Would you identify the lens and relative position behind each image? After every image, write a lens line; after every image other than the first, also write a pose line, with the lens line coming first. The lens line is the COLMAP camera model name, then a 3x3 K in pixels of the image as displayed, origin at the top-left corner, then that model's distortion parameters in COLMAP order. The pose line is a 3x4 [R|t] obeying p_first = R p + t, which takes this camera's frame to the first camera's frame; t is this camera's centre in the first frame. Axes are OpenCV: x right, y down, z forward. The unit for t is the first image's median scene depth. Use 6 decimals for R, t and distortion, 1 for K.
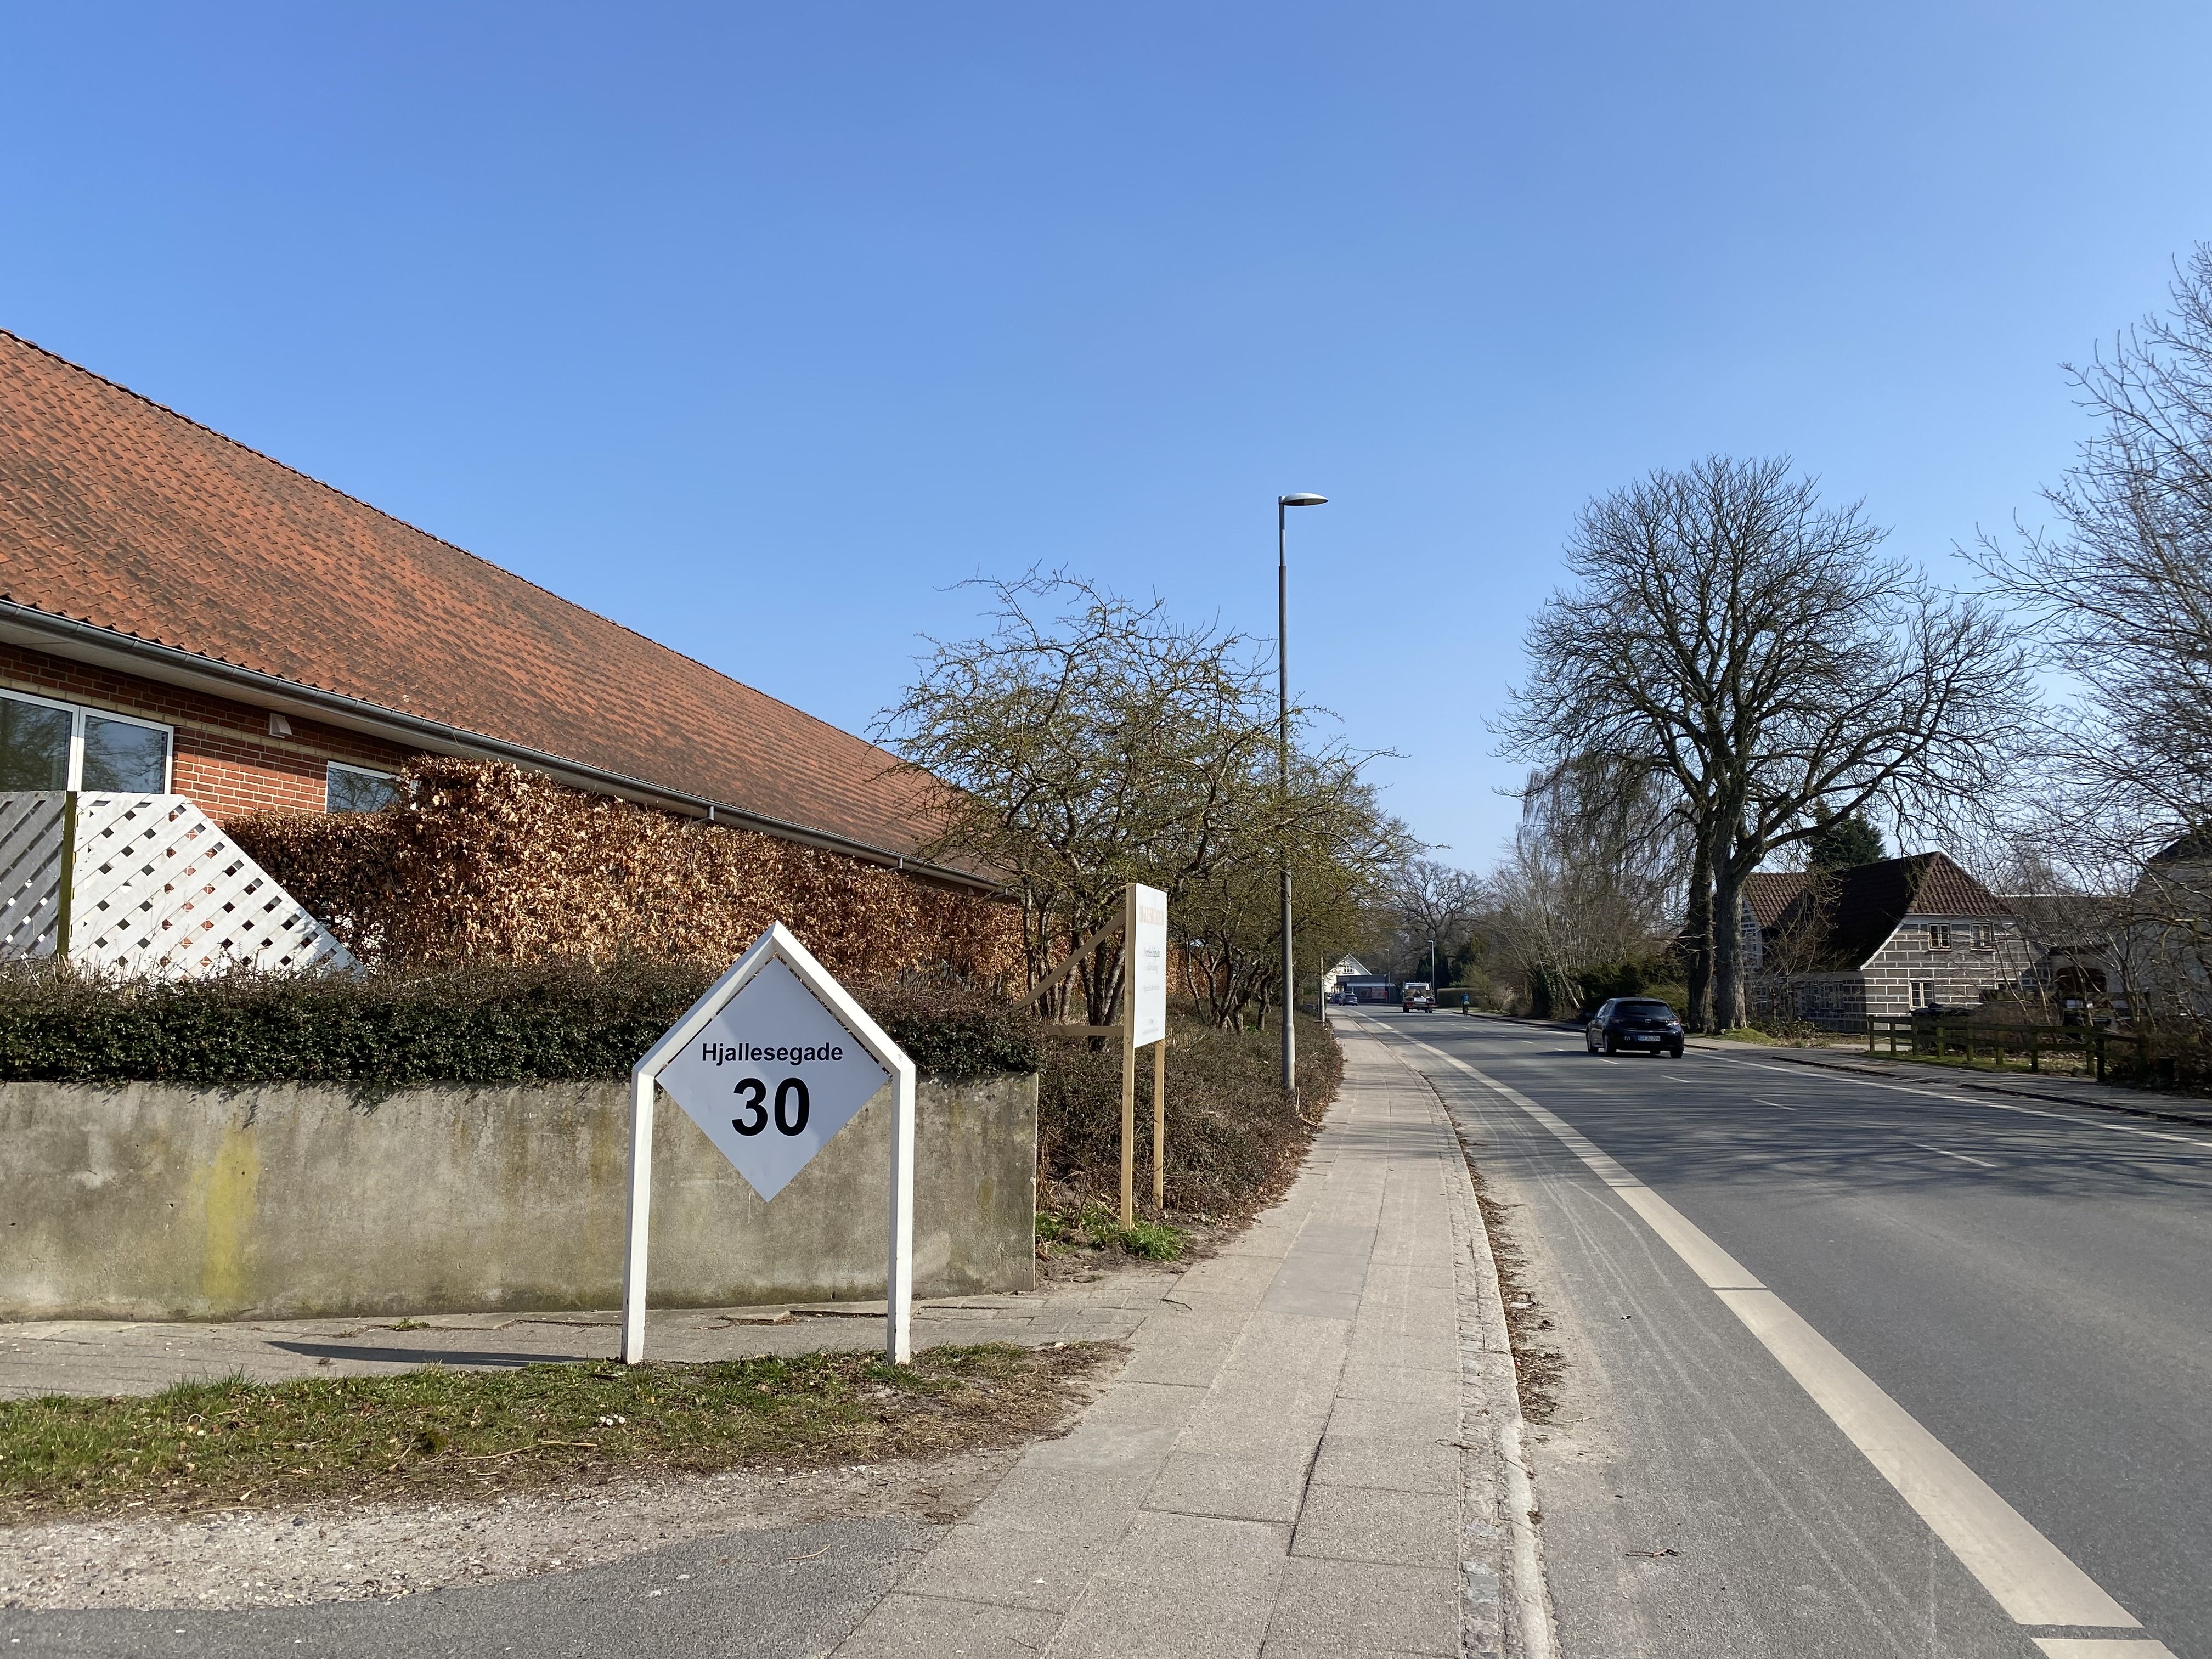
lens RADIAL K [[1688.2, 0, 1109.2], [0, 1688.2, 831.1], [0, 0, 1]] dist [0.009408, -0.003599]
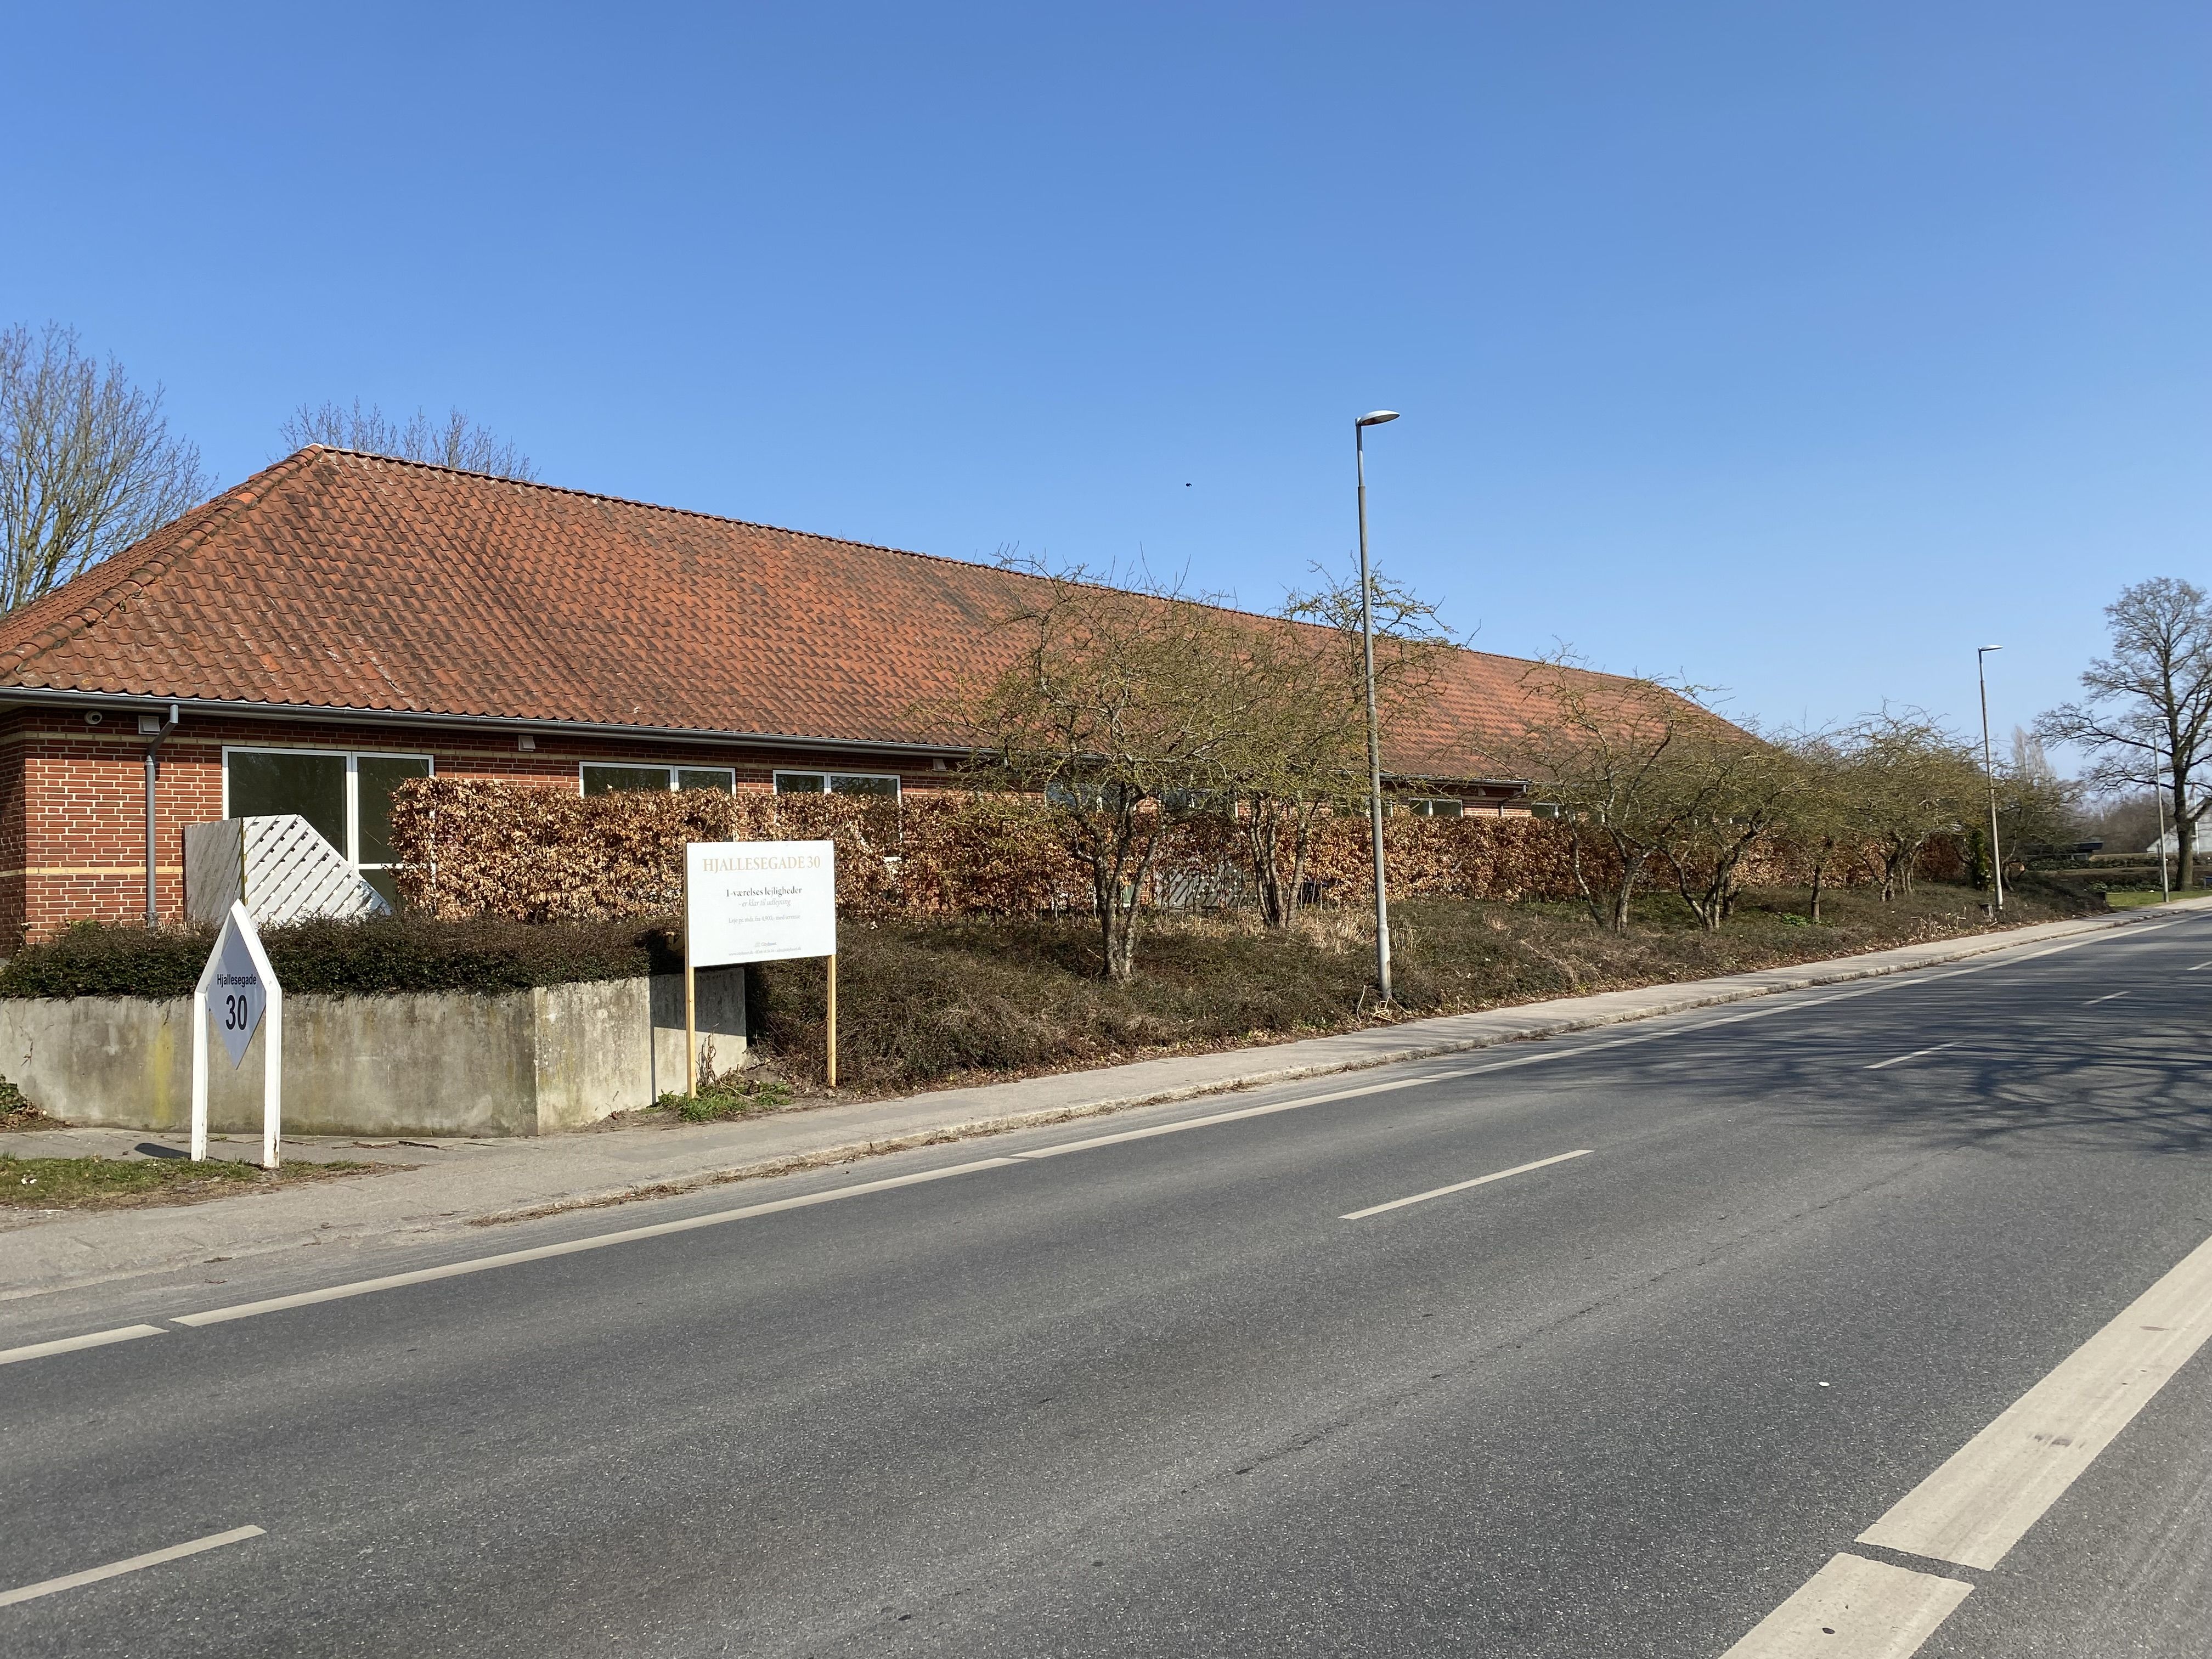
lens RADIAL K [[1688.2, 0, 1109.5], [0, 1688.2, 824.8], [0, 0, 1]] dist [0.009408, -0.003599]
pose [[0.846530, -0.054998, -0.529493, 1.182458], [0.088501, 0.995347, 0.038105, -0.006162], [0.524933, -0.079118, 0.847458, 0.051778]]
